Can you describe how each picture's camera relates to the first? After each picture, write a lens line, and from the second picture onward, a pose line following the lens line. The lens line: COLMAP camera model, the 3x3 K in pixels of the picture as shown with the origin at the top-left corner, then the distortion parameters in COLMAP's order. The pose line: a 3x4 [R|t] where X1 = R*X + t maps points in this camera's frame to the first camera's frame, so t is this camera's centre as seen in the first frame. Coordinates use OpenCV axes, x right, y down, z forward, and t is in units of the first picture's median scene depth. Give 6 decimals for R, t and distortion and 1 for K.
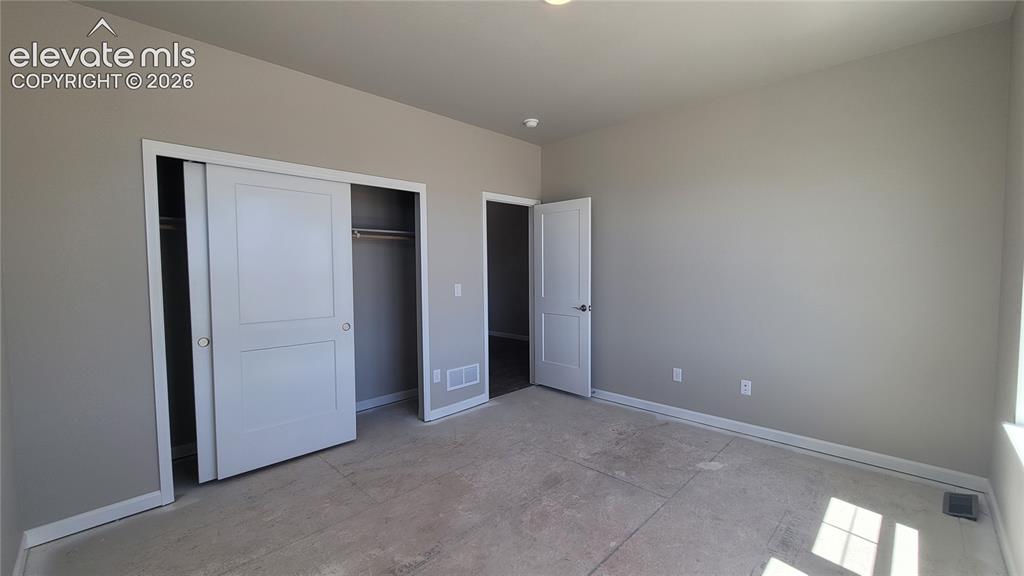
lens RADIAL K [[417.5, 0, 514.4], [0, 417.5, 288.1], [0, 0, 1]] dist [-0.000144, -0.000052]
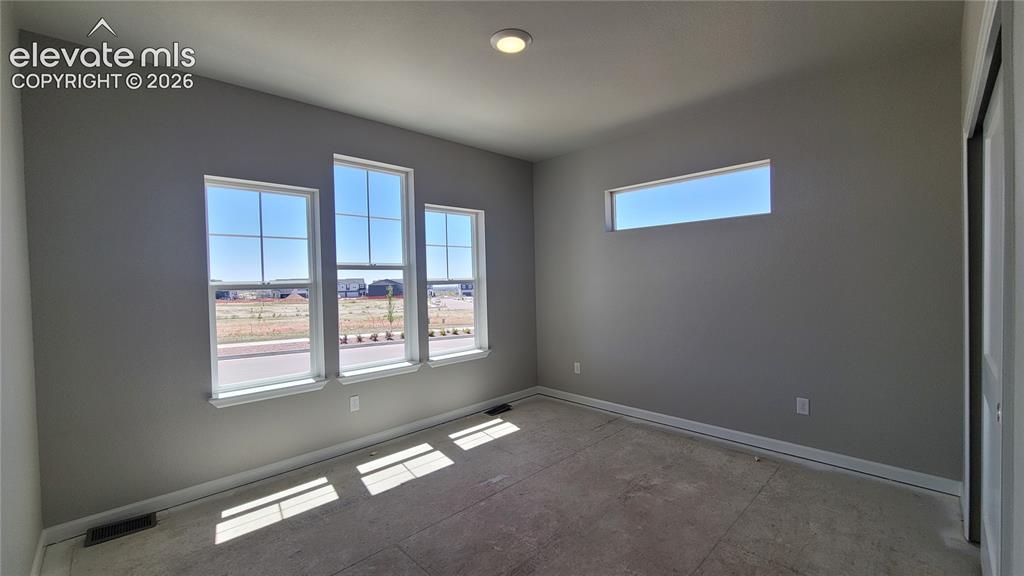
lens RADIAL K [[417.5, 0, 514.4], [0, 417.5, 288.1], [0, 0, 1]] dist [-0.000144, -0.000052]
pose [[-0.999228, 0.032352, 0.022309, 0.083148], [0.033797, 0.997126, 0.067810, -0.099949], [-0.020051, 0.068511, -0.997449, 1.983134]]
